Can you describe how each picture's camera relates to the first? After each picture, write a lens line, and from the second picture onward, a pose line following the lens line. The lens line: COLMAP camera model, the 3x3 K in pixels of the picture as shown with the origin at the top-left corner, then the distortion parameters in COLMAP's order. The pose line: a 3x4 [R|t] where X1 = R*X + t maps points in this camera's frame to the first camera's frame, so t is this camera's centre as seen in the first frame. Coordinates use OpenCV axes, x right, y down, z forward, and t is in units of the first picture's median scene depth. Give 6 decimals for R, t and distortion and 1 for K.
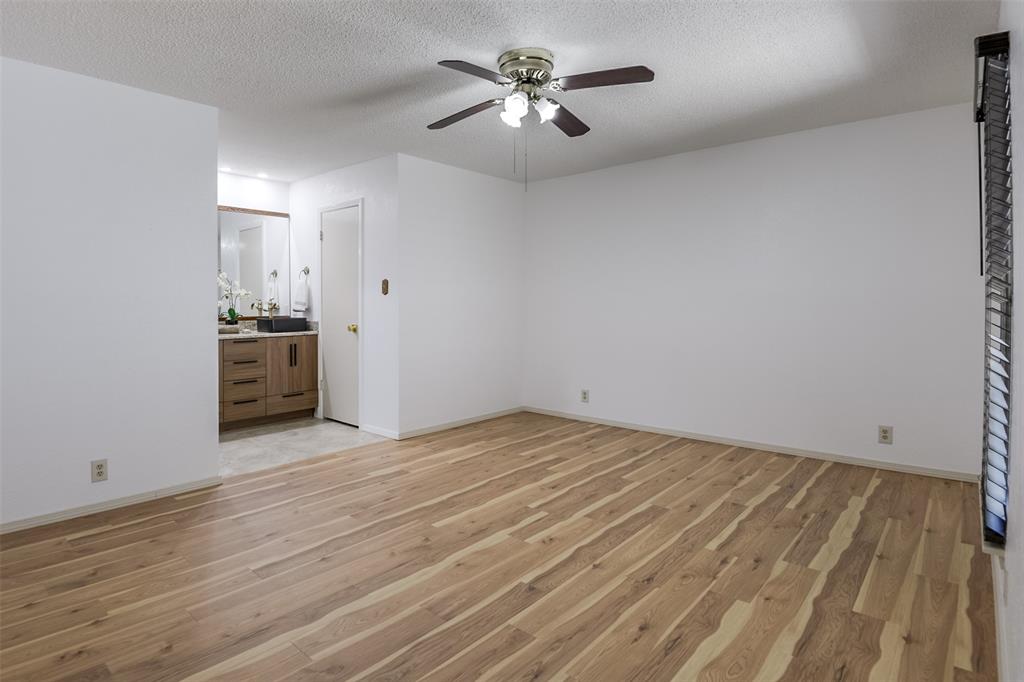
lens RADIAL K [[557.5, 0, 512.0], [0, 557.5, 341.0], [0, 0, 1]] dist [-0.000062, 0.000192]
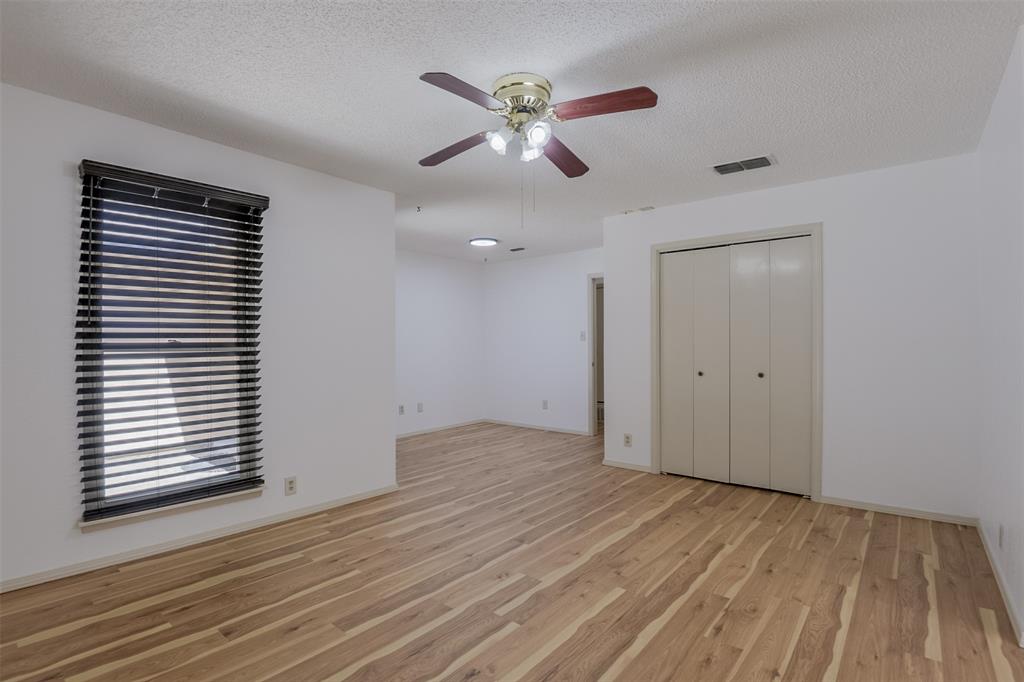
lens RADIAL K [[557.5, 0, 512.0], [0, 557.5, 341.0], [0, 0, 1]] dist [-0.000062, 0.000192]
pose [[-0.999889, 0.001318, 0.014816, 0.027432], [0.002272, 0.997914, 0.064516, -0.130978], [-0.014700, 0.064543, -0.997807, 1.762276]]
